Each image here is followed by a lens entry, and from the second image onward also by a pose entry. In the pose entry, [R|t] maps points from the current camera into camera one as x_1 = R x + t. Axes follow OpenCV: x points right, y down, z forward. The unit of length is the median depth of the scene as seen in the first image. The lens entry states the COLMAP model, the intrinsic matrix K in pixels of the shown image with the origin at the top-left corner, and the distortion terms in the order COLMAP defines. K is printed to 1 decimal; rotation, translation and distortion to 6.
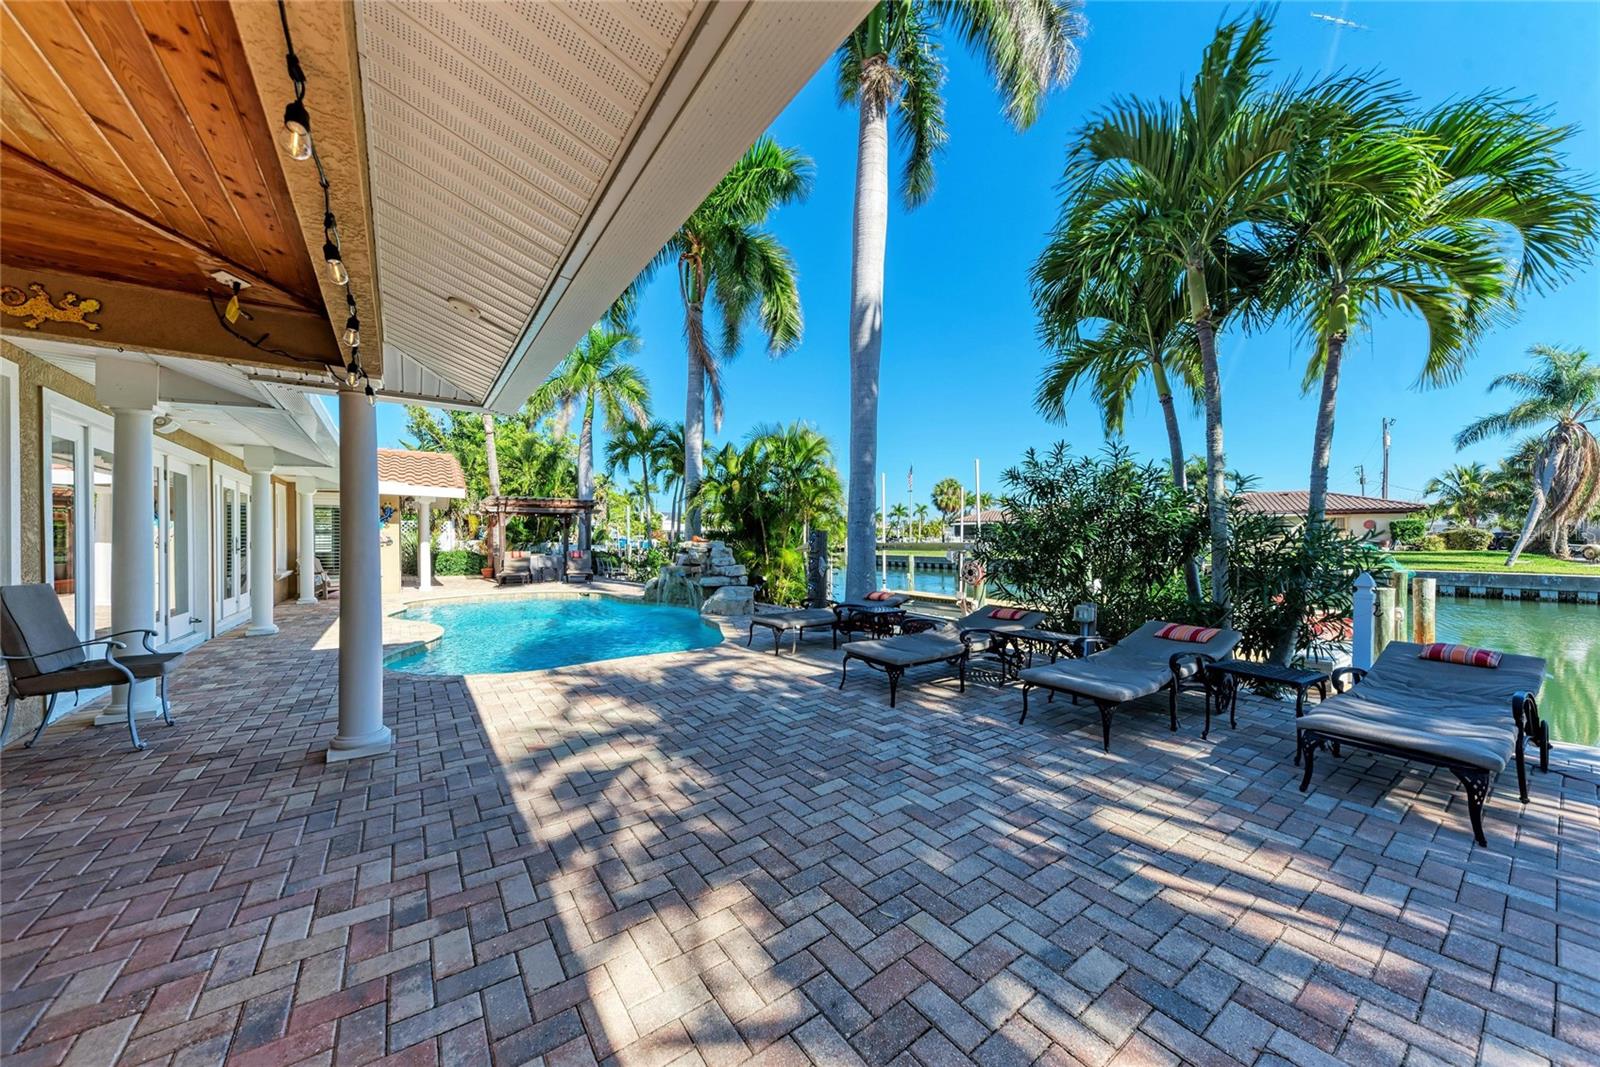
lens RADIAL K [[553.4, 0, 801.9], [0, 553.4, 536.8], [0, 0, 1]] dist [-0.002637, -0.001346]
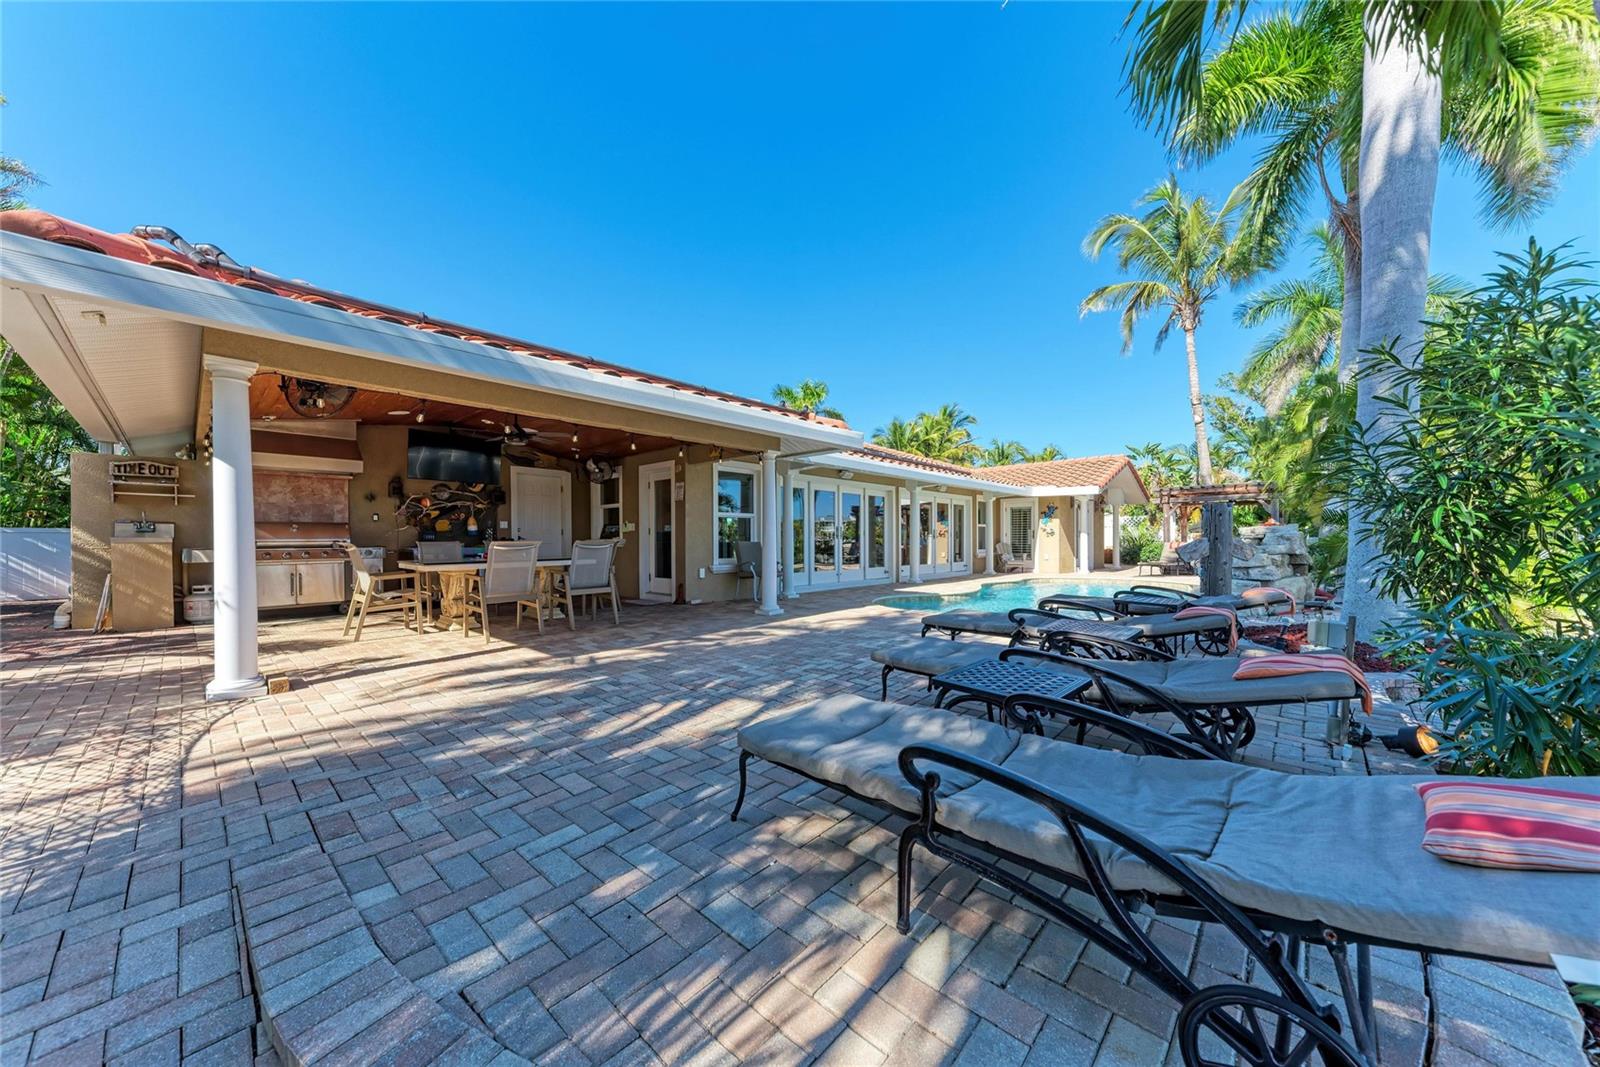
lens RADIAL K [[553.4, 0, 803.3], [0, 553.4, 537.7], [0, 0, 1]] dist [-0.002637, -0.001346]
pose [[0.221727, -0.000593, -0.975108, 0.343731], [0.003977, 0.999992, 0.000296, 0.015583], [0.975101, -0.003943, 0.221728, 0.146017]]
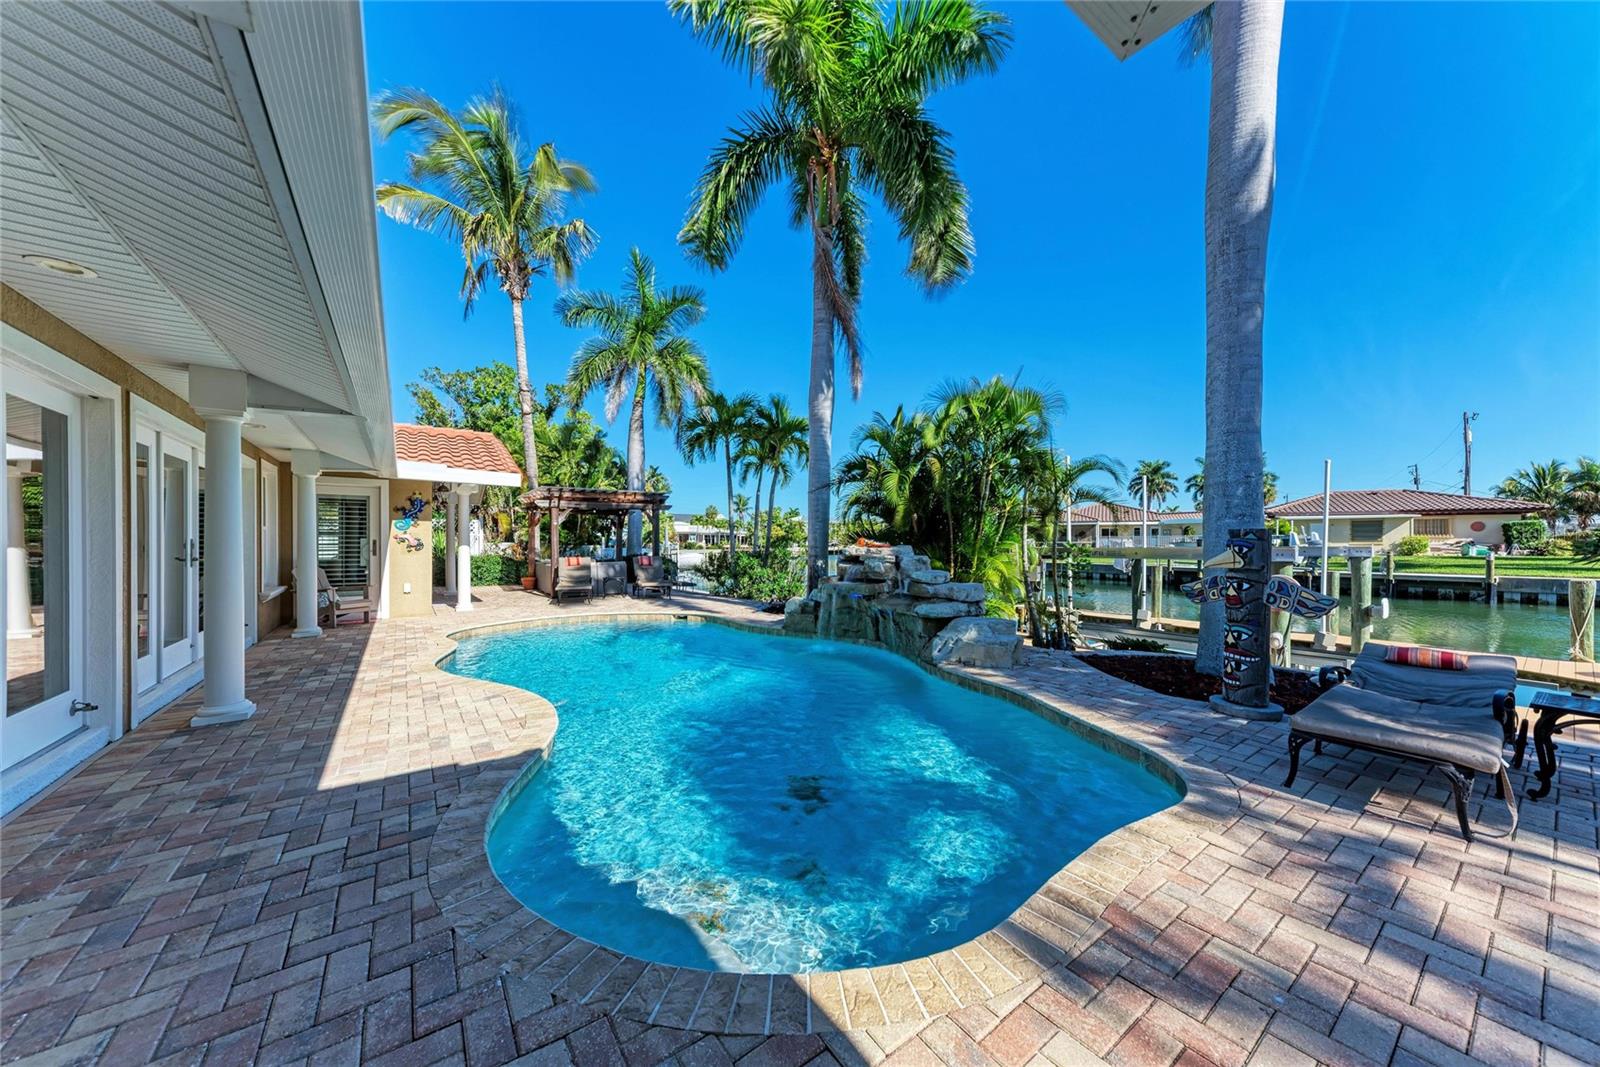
lens RADIAL K [[553.4, 0, 797.0], [0, 553.4, 538.1], [0, 0, 1]] dist [-0.002637, -0.001346]
pose [[0.999983, 0.001468, -0.005714, -0.223888], [-0.001476, 0.999998, -0.001517, -0.000419], [0.005712, 0.001526, 0.999983, 0.250206]]
